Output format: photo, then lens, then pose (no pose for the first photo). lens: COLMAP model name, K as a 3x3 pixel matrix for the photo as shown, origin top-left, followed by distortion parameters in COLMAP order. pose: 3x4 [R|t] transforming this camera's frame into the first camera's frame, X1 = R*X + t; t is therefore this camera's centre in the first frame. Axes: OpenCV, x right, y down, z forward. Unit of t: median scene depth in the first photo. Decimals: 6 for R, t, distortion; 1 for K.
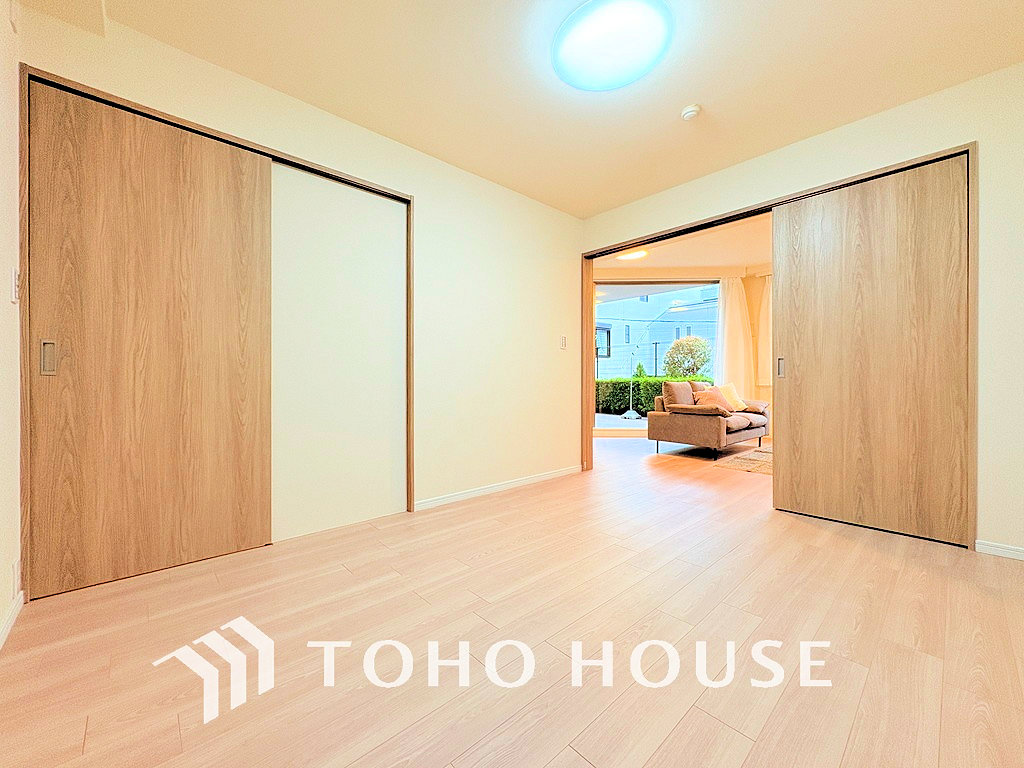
lens RADIAL K [[410.0, 0, 518.8], [0, 410.0, 385.0], [0, 0, 1]] dist [0.001311, -0.000065]
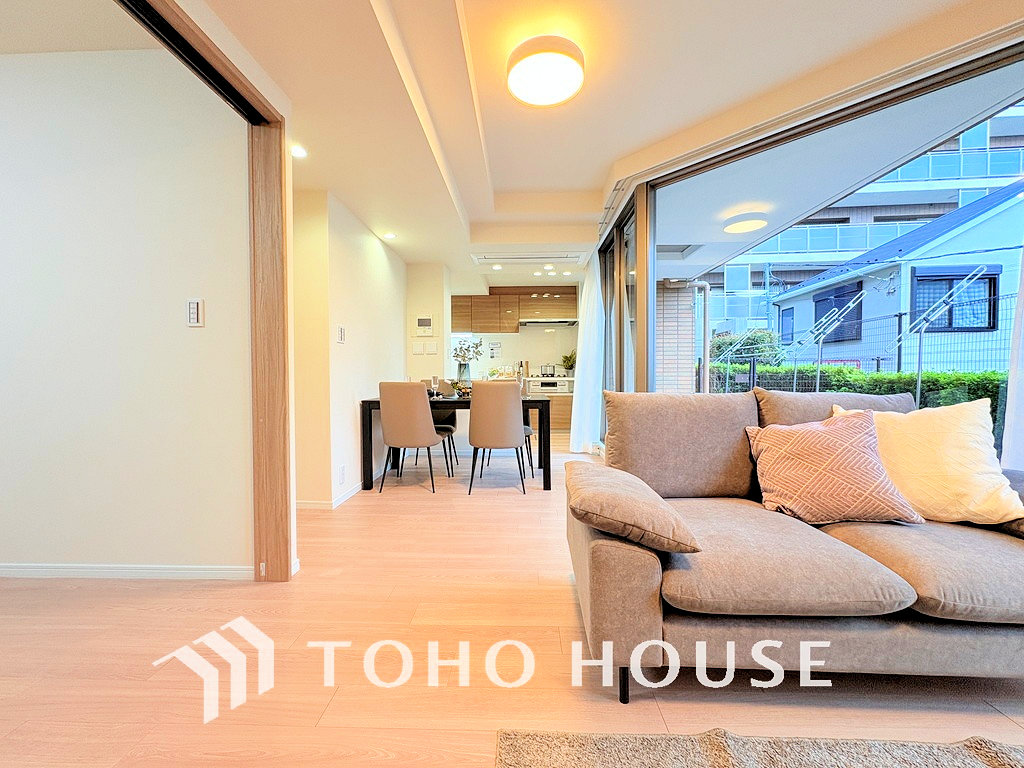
lens RADIAL K [[410.0, 0, 509.1], [0, 410.0, 382.6], [0, 0, 1]] dist [0.001311, -0.000065]
pose [[0.700844, 0.011031, -0.713229, 0.520735], [-0.003155, 0.999919, 0.012366, -0.020645], [0.713307, -0.006416, 0.700822, 0.650073]]
